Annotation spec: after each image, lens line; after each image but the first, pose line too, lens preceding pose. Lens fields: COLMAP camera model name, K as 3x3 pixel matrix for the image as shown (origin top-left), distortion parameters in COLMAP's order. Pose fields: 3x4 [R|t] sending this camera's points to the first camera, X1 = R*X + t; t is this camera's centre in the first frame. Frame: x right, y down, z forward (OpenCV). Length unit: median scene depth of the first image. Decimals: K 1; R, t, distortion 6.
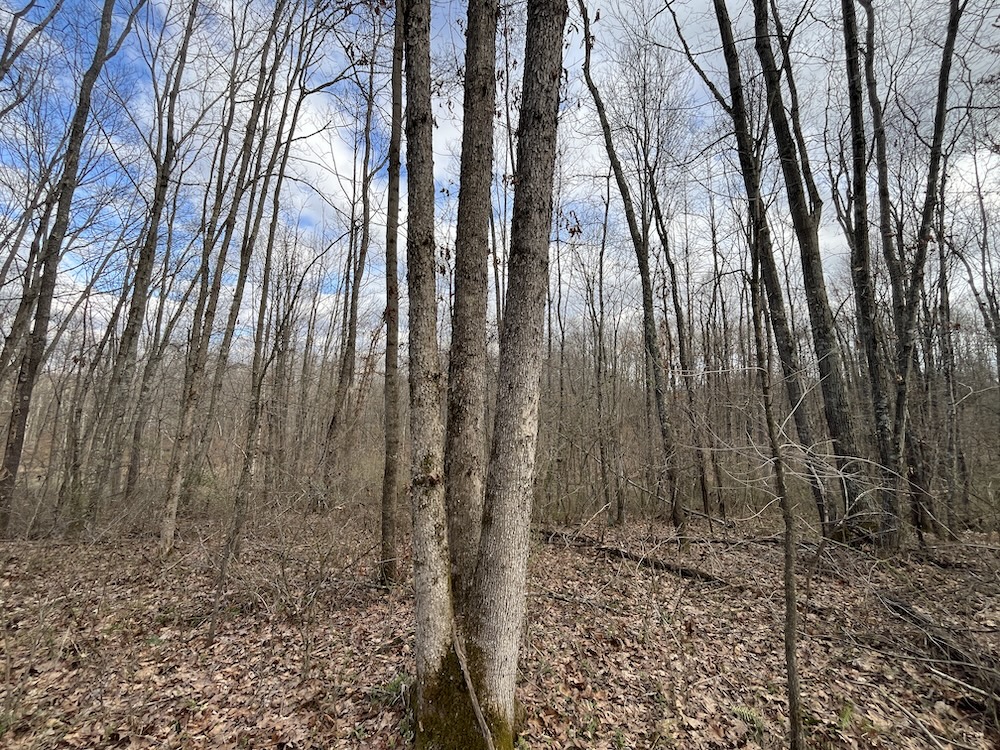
lens RADIAL K [[405.1, 0, 498.9], [0, 405.1, 374.3], [0, 0, 1]] dist [-0.006428, 0.000027]
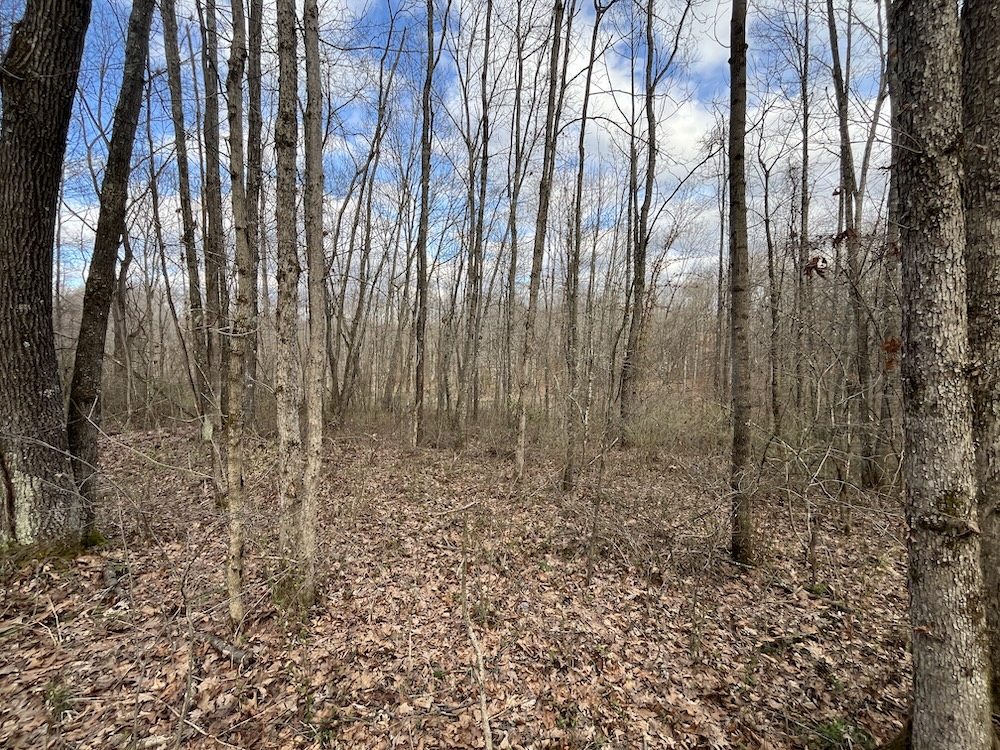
lens RADIAL K [[405.1, 0, 498.9], [0, 405.1, 374.3], [0, 0, 1]] dist [-0.006428, 0.000027]
pose [[0.798337, 0.015931, -0.602001, -0.274342], [0.084975, 0.986668, 0.138800, -0.103121], [0.596186, -0.161964, 0.786340, 0.055631]]
